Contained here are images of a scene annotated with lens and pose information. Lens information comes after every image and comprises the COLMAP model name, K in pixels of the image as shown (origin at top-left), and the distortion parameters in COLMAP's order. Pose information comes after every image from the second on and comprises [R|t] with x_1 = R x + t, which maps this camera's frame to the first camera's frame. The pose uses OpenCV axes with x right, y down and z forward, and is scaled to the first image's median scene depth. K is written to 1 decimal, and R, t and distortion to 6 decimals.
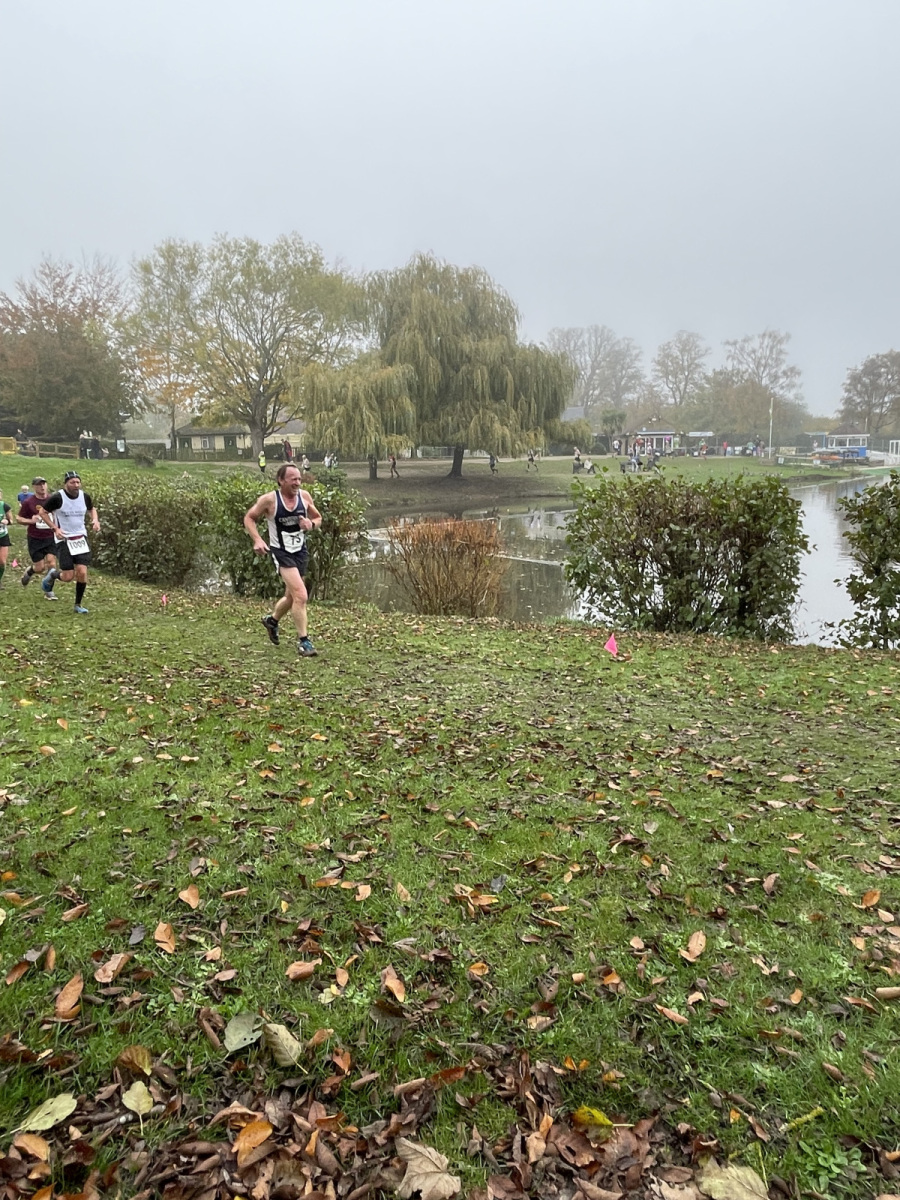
lens RADIAL K [[841.3, 0, 461.7], [0, 841.3, 598.4], [0, 0, 1]] dist [-0.000050, -0.004059]
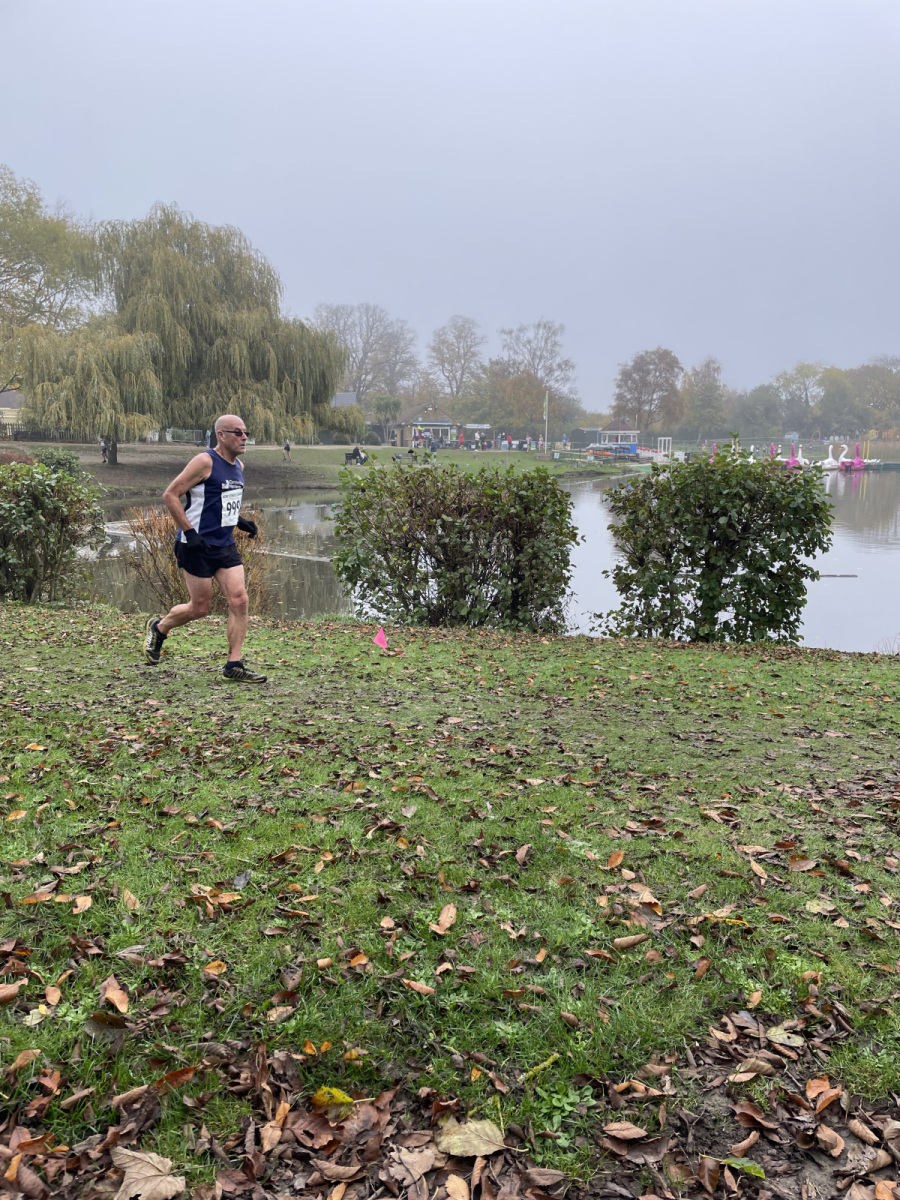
lens RADIAL K [[905.7, 0, 462.6], [0, 905.7, 608.0], [0, 0, 1]] dist [0.099731, -0.130452]
pose [[0.967405, -0.019469, 0.252487, 0.018975], [0.017443, 0.999795, 0.010261, 0.022139], [-0.252635, -0.005523, 0.967546, -0.021062]]
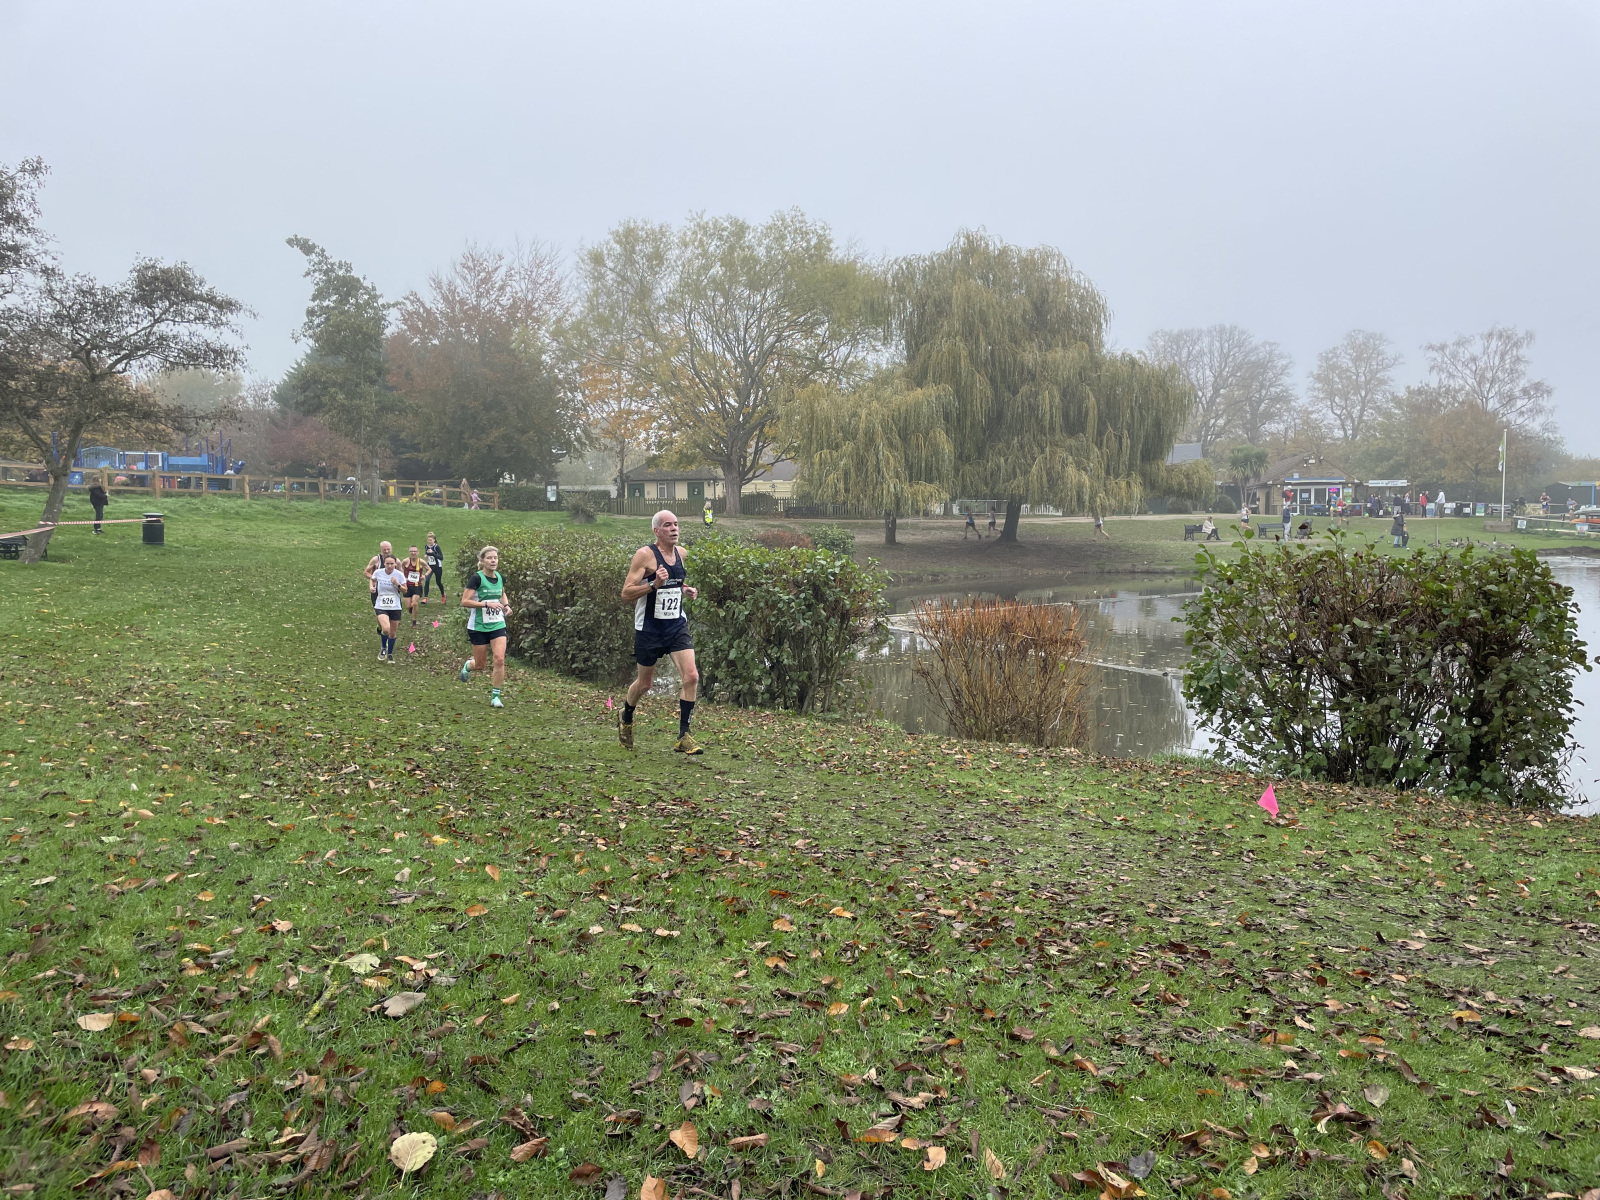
lens RADIAL K [[1203.5, 0, 818.4], [0, 1203.5, 598.8], [0, 0, 1]] dist [0.097581, -0.129217]
pose [[0.987218, 0.023286, -0.157667, -0.040566], [-0.038228, 0.994987, -0.092413, 0.001192], [0.154724, 0.097259, 0.983159, -0.005498]]
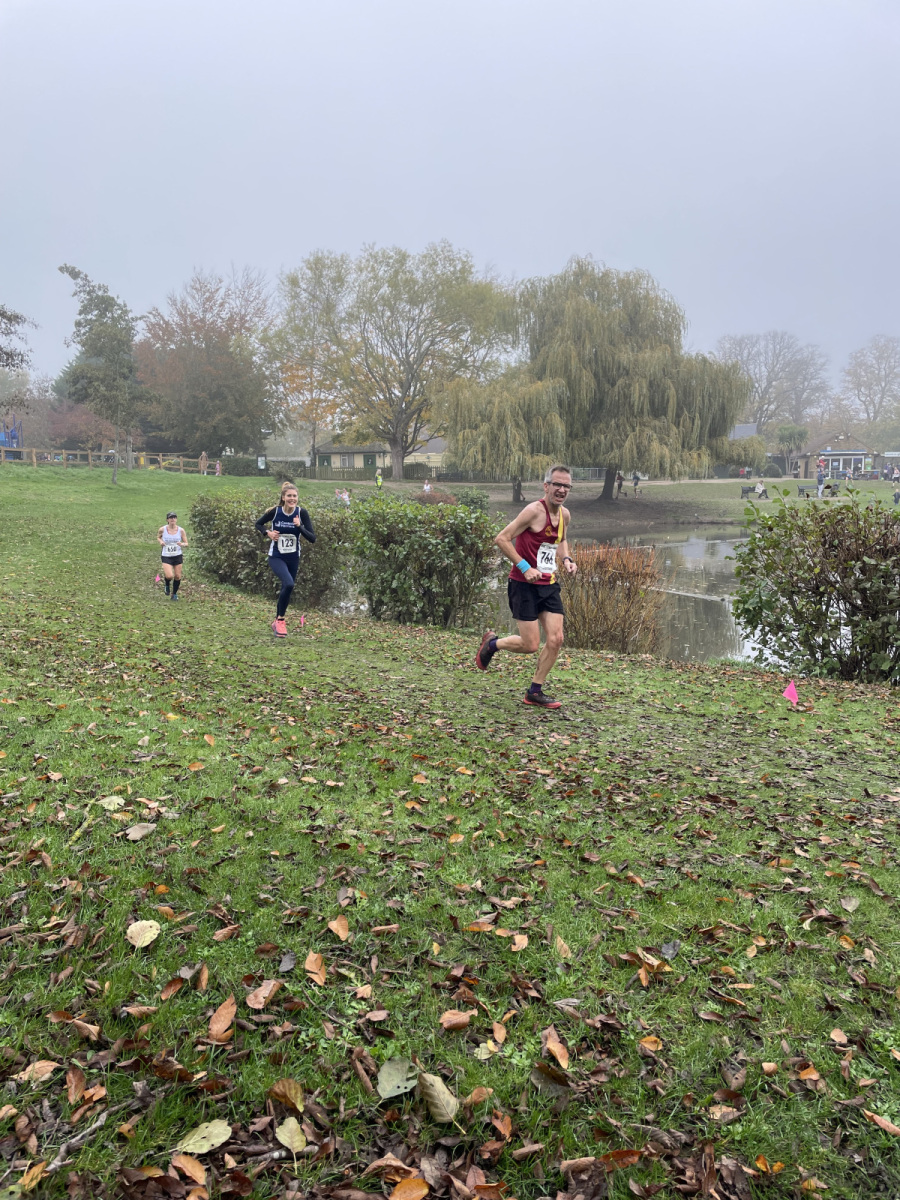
lens RADIAL K [[903.3, 0, 442.1], [0, 903.3, 604.1], [0, 0, 1]] dist [0.095880, -0.126051]
pose [[0.983178, 0.037189, -0.178823, -0.021884], [-0.042262, 0.998803, -0.024644, 0.004999], [0.177692, 0.031787, 0.983573, -0.006104]]
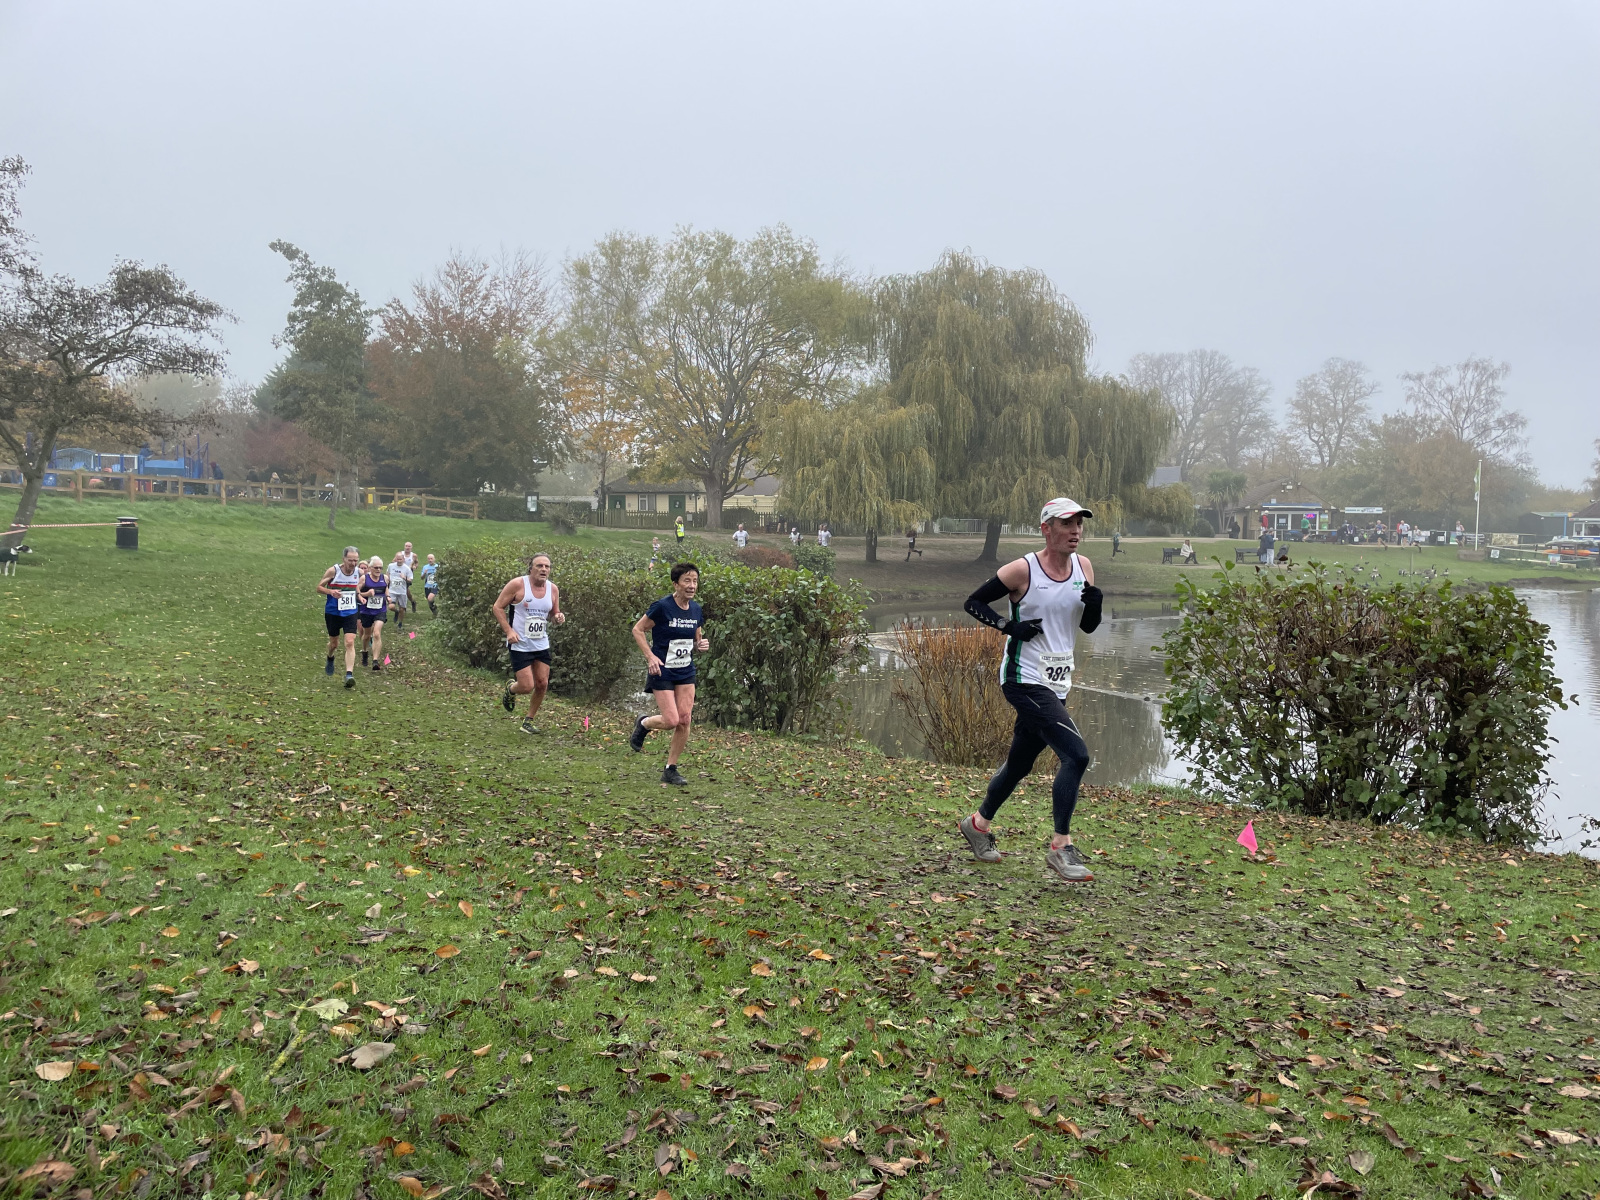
lens RADIAL K [[1202.6, 0, 818.0], [0, 1202.6, 603.2], [0, 0, 1]] dist [0.097394, -0.128482]
pose [[0.989157, 0.040926, -0.141043, -0.048645], [-0.055505, 0.993334, -0.101033, -0.020099], [0.135968, 0.107766, 0.984835, 0.004109]]
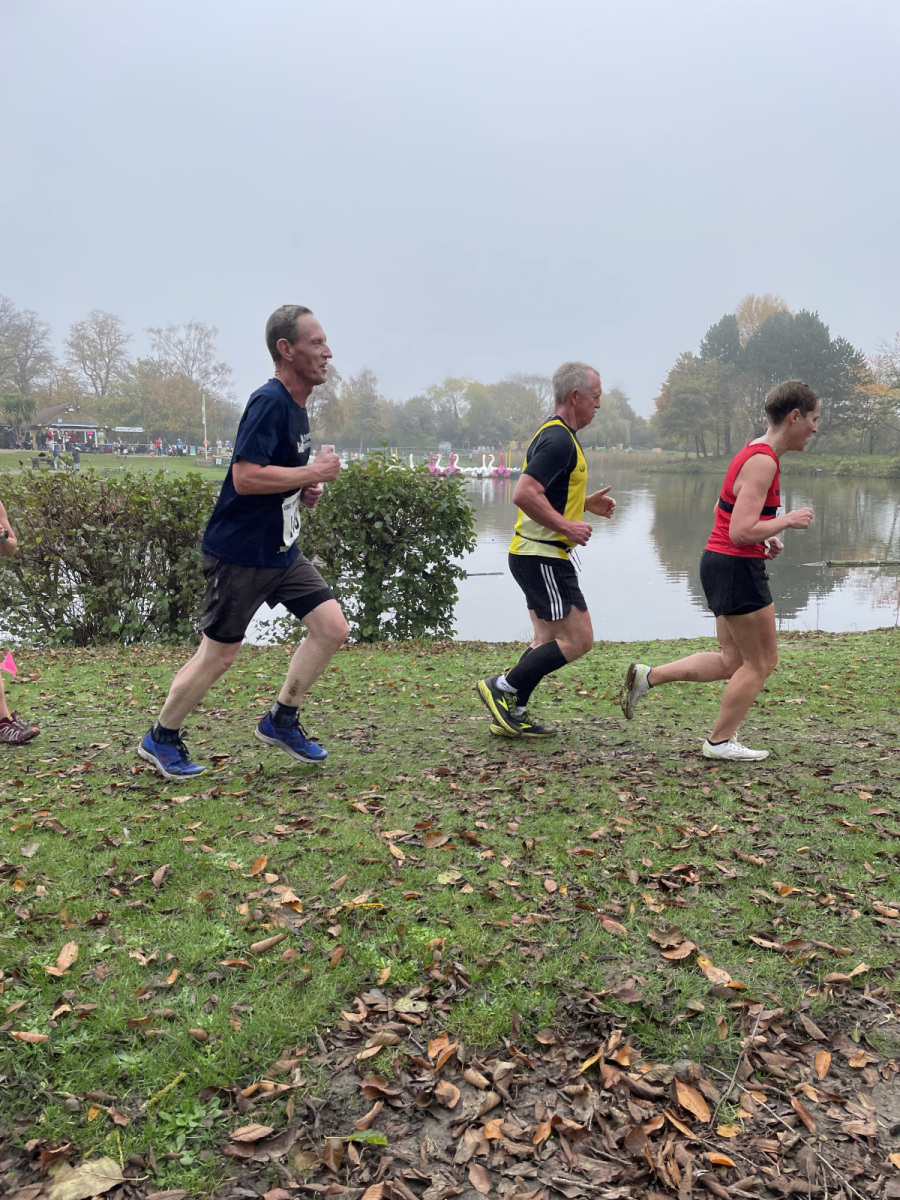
lens RADIAL K [[907.7, 0, 462.6], [0, 907.7, 612.4], [0, 0, 1]] dist [0.099772, -0.131413]
pose [[0.818485, -0.071521, 0.570058, 0.048681], [0.071119, 0.997203, 0.023000, 0.027354], [-0.570109, 0.021717, 0.821282, -0.039721]]
